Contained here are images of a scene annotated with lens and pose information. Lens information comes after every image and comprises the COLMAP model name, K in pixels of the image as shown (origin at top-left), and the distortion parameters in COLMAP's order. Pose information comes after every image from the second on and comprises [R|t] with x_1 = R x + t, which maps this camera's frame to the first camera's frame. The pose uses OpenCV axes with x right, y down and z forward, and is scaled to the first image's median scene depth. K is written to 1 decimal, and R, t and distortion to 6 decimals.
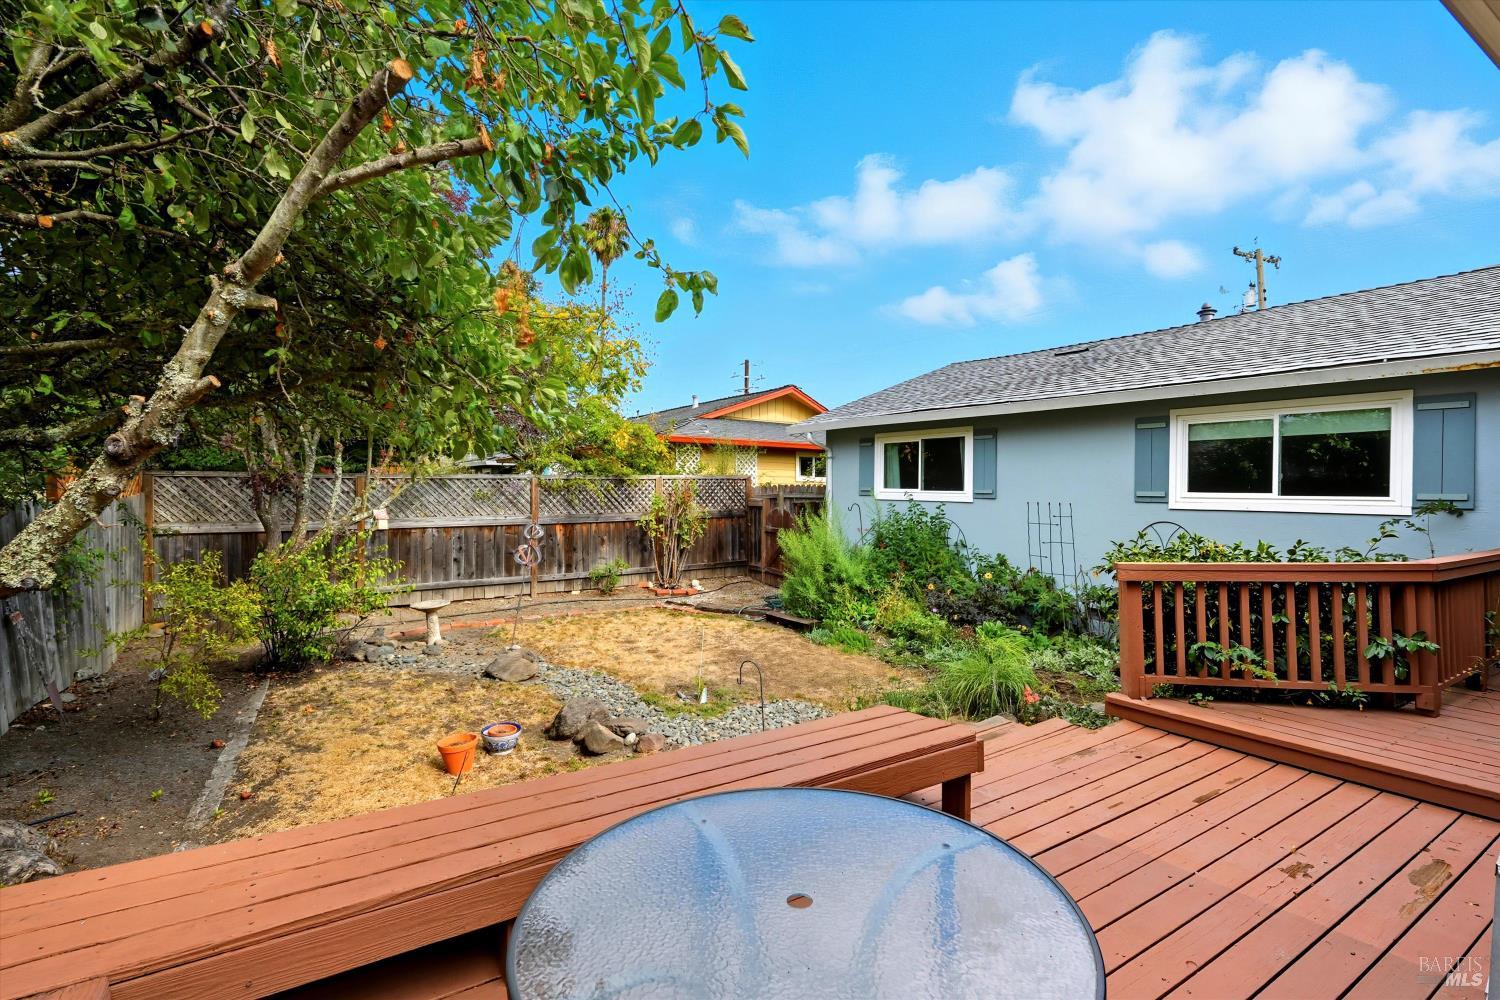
lens RADIAL K [[723.4, 0, 750.4], [0, 723.4, 491.8], [0, 0, 1]] dist [0.000713, 0.000000]
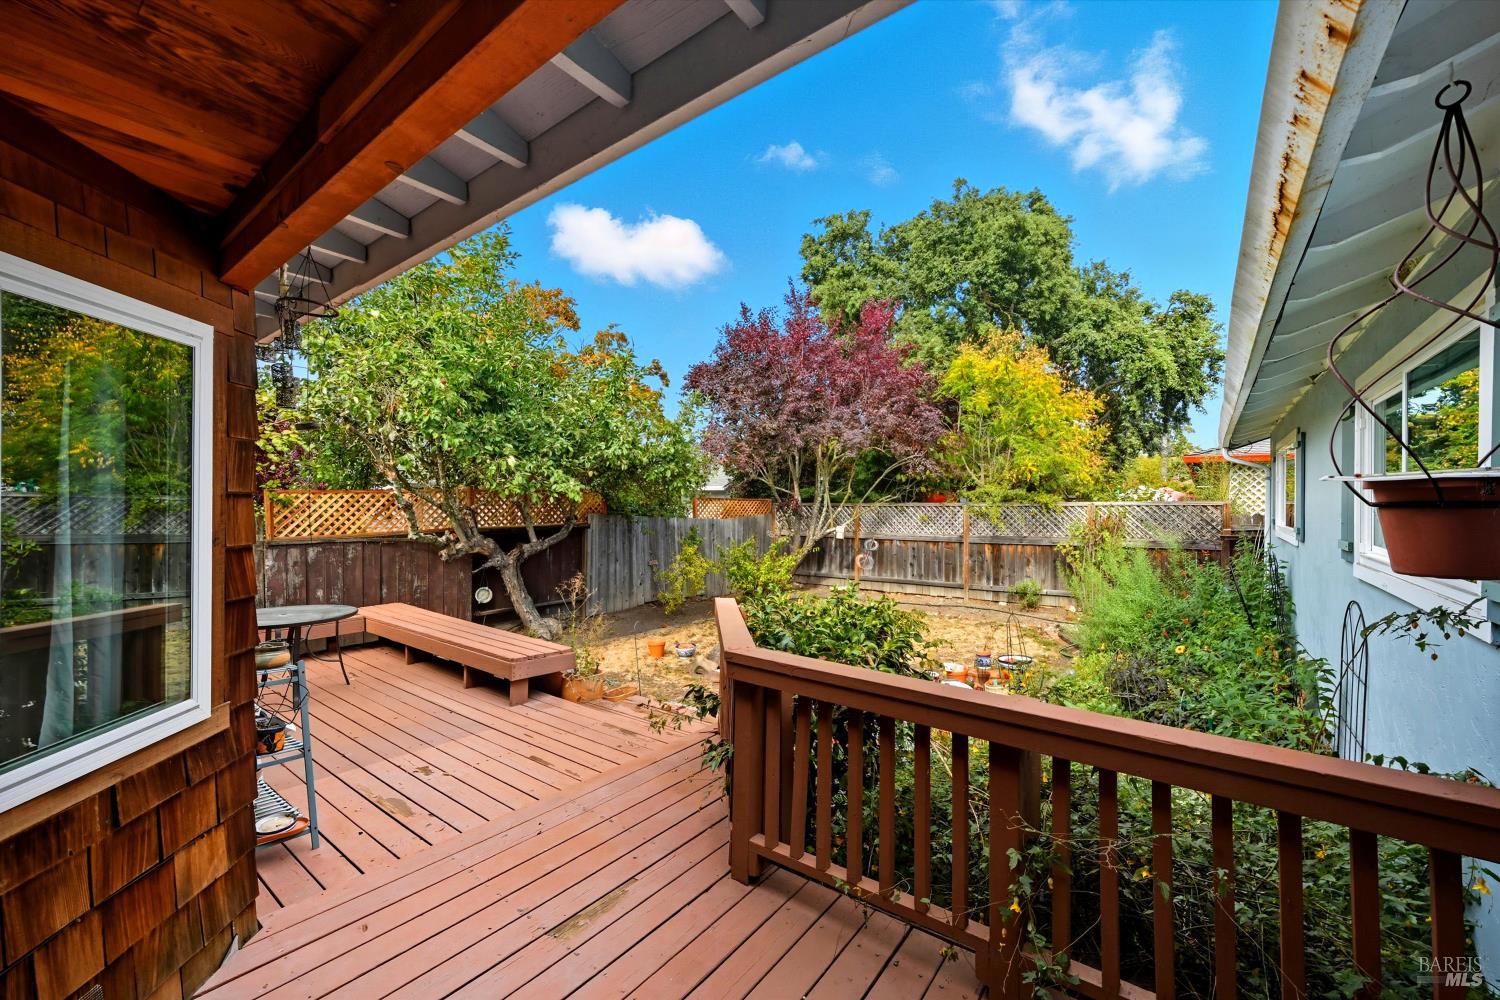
lens RADIAL K [[594.5, 0, 751.0], [0, 594.5, 504.3], [0, 0, 1]] dist [0.001484, -0.000082]
pose [[0.337933, 0.003607, -0.941163, 0.557048], [-0.010418, 0.999946, 0.000092, -0.017801], [0.941113, 0.009774, 0.337952, 0.306922]]
